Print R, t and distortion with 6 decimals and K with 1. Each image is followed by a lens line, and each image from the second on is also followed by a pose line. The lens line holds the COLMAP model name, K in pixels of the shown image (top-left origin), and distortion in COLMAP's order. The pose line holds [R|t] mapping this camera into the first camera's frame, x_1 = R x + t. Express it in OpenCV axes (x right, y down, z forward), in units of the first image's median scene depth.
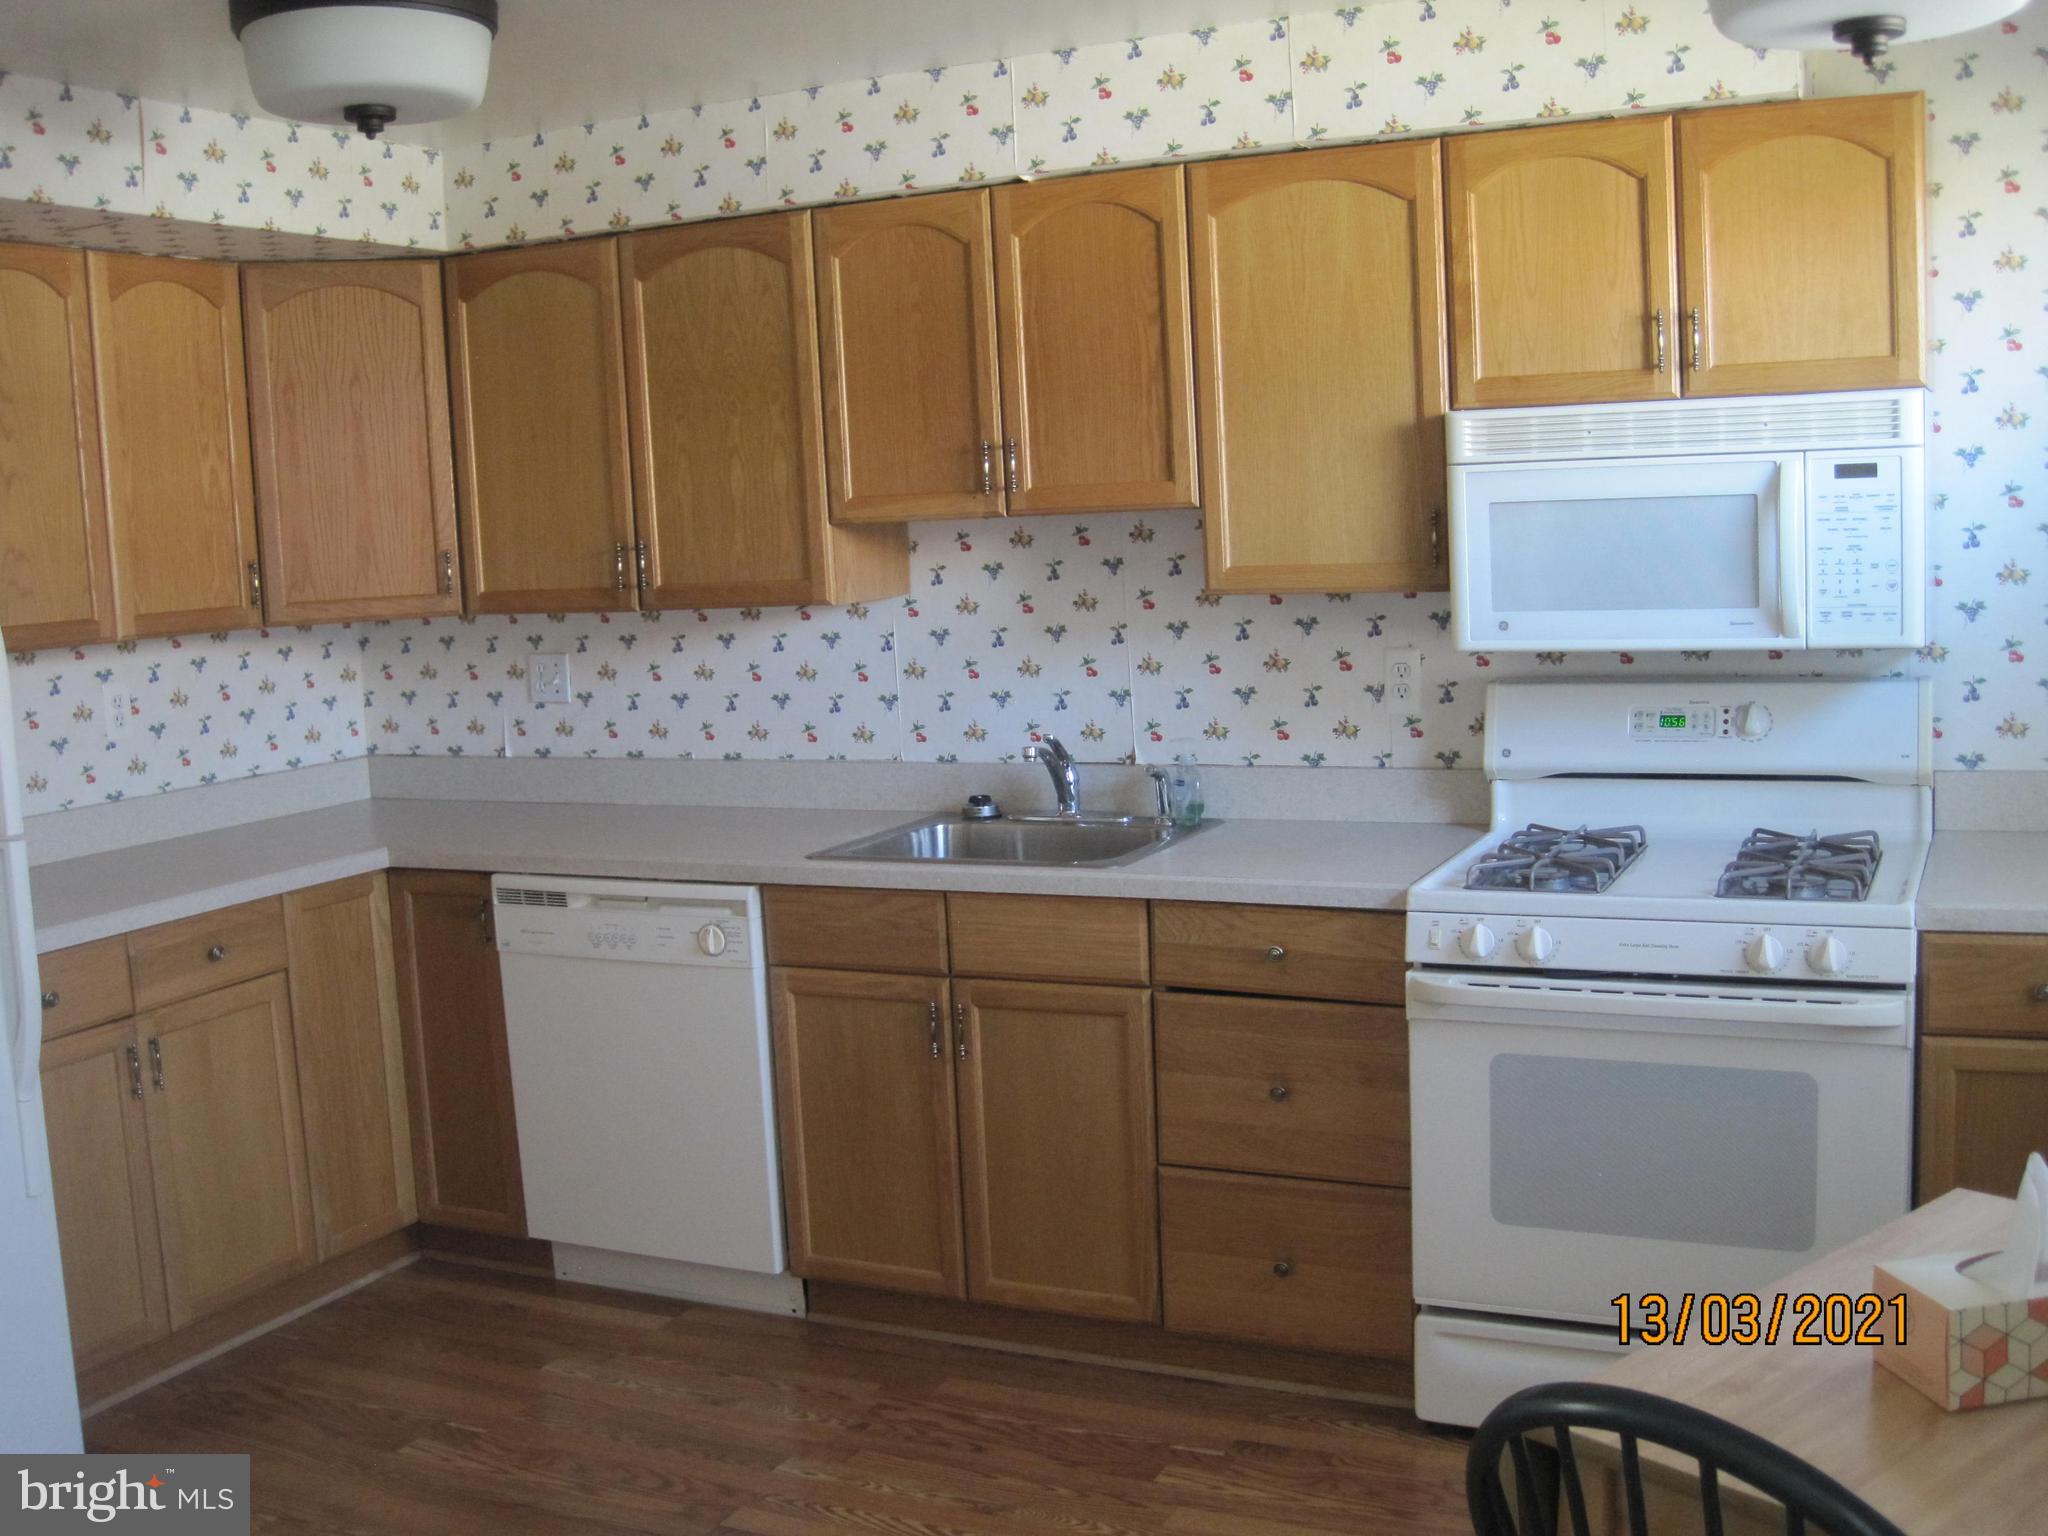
lens RADIAL K [[2105.4, 0, 1024.0], [0, 2105.4, 768.0], [0, 0, 1]] dist [-0.208571, 0.253044]
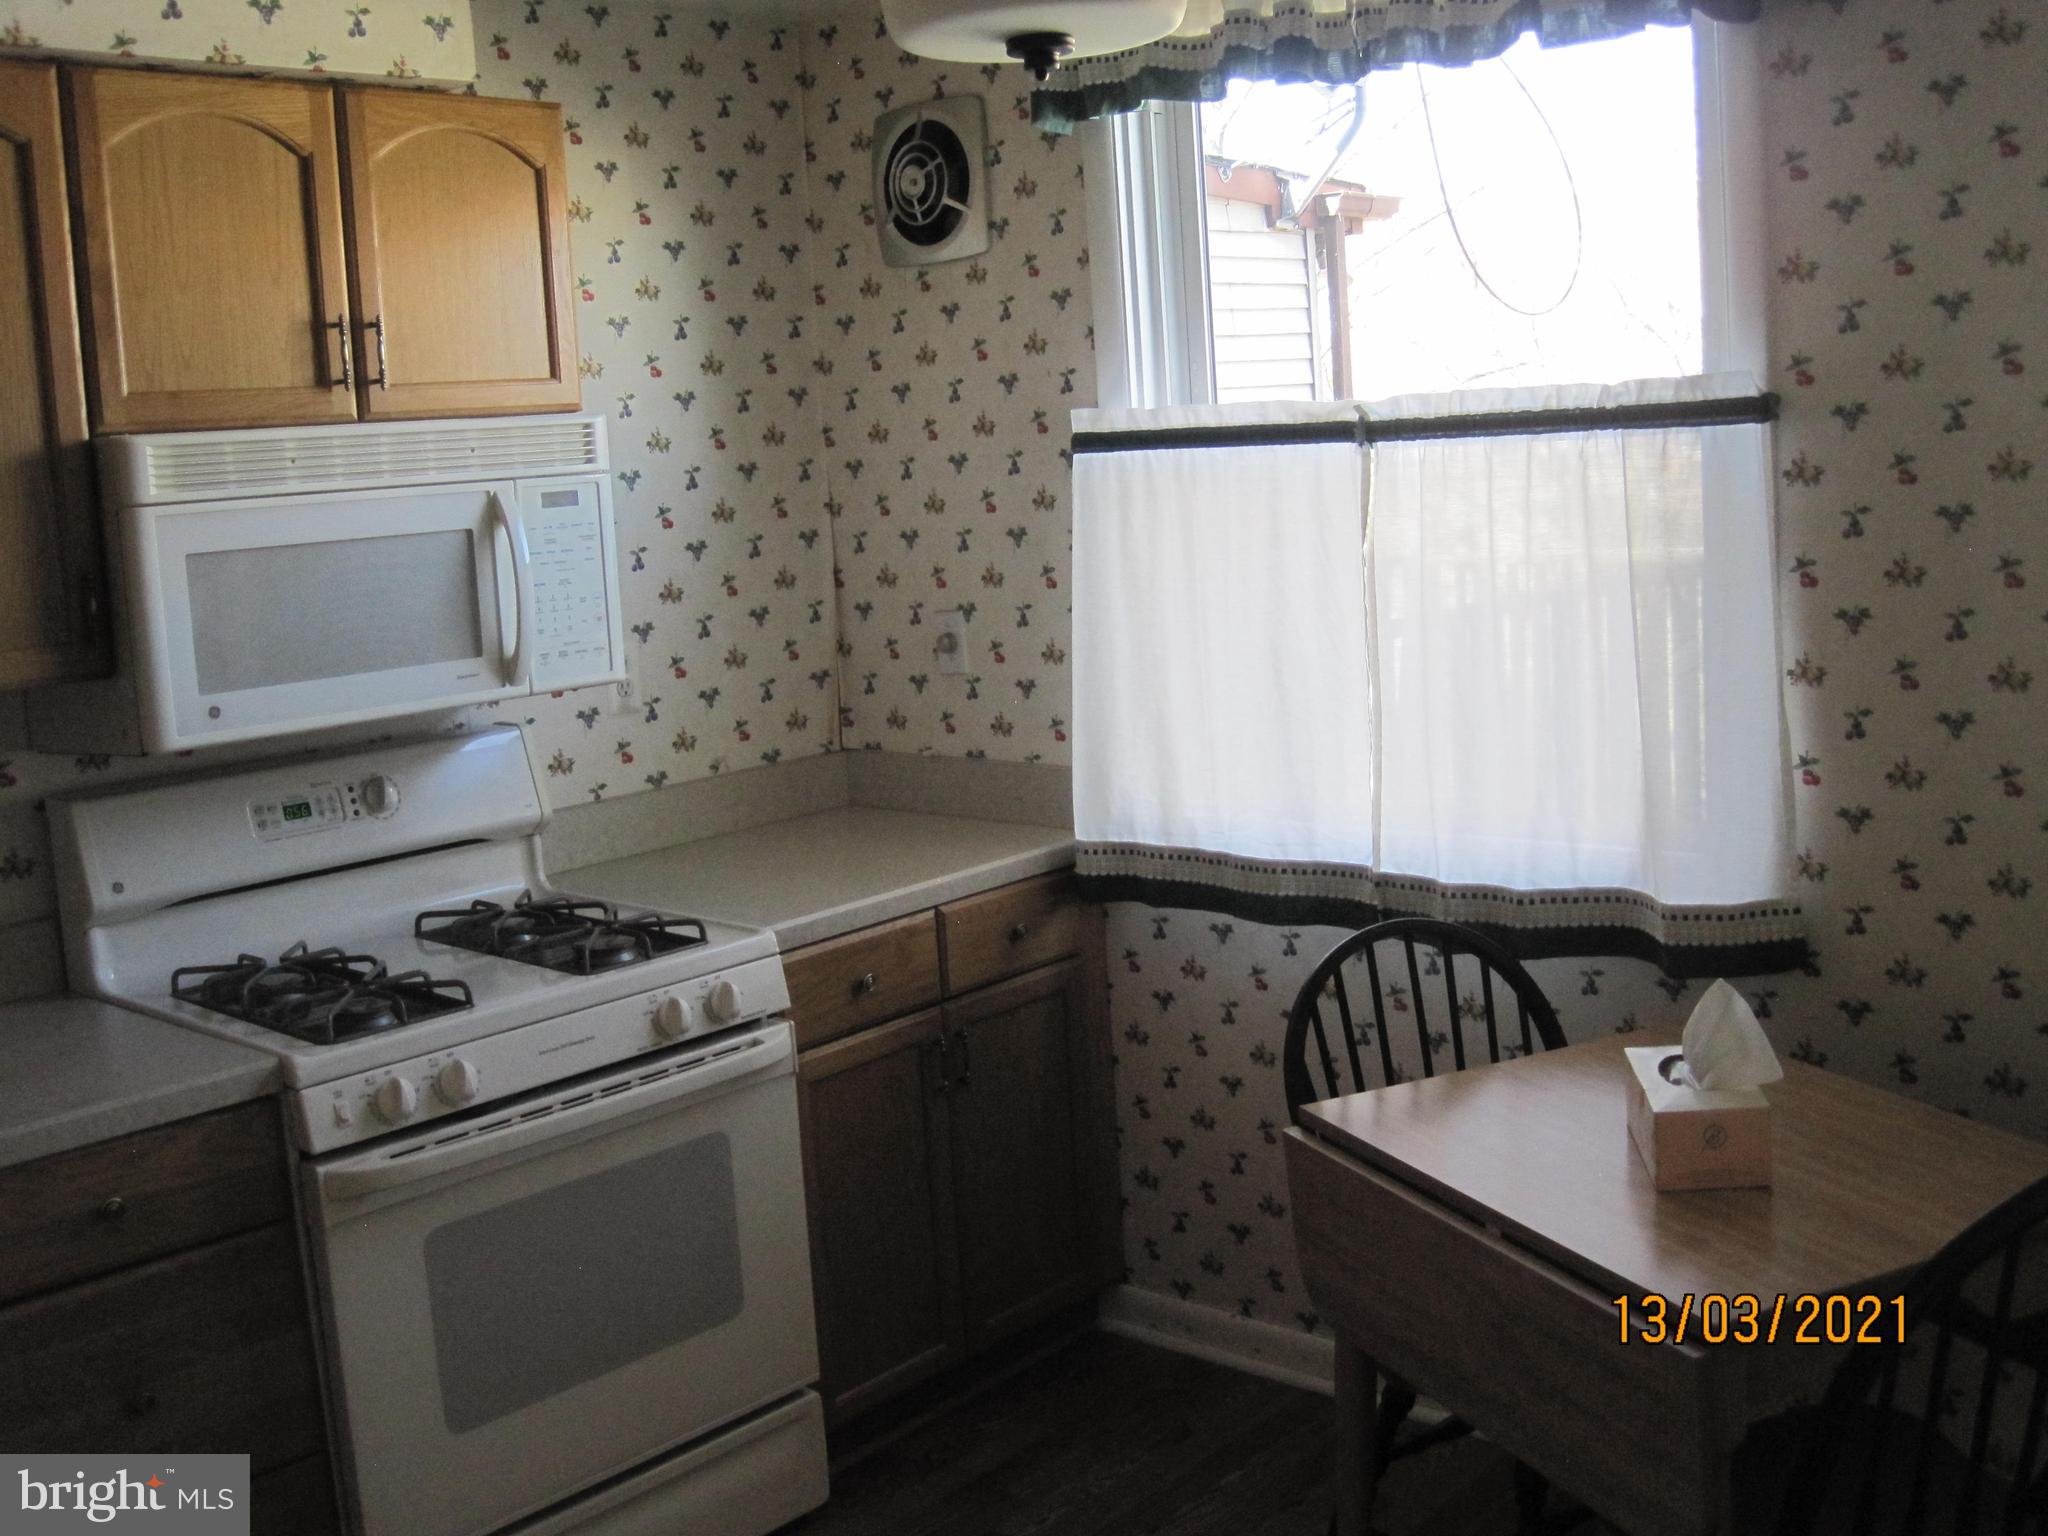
lens RADIAL K [[2105.4, 0, 1024.0], [0, 2105.4, 768.0], [0, 0, 1]] dist [-0.208571, 0.253044]
pose [[0.282766, -0.113057, 0.952503, -0.412869], [0.164980, 0.983963, 0.067814, -0.049912], [-0.944894, 0.137968, 0.296883, 0.492130]]
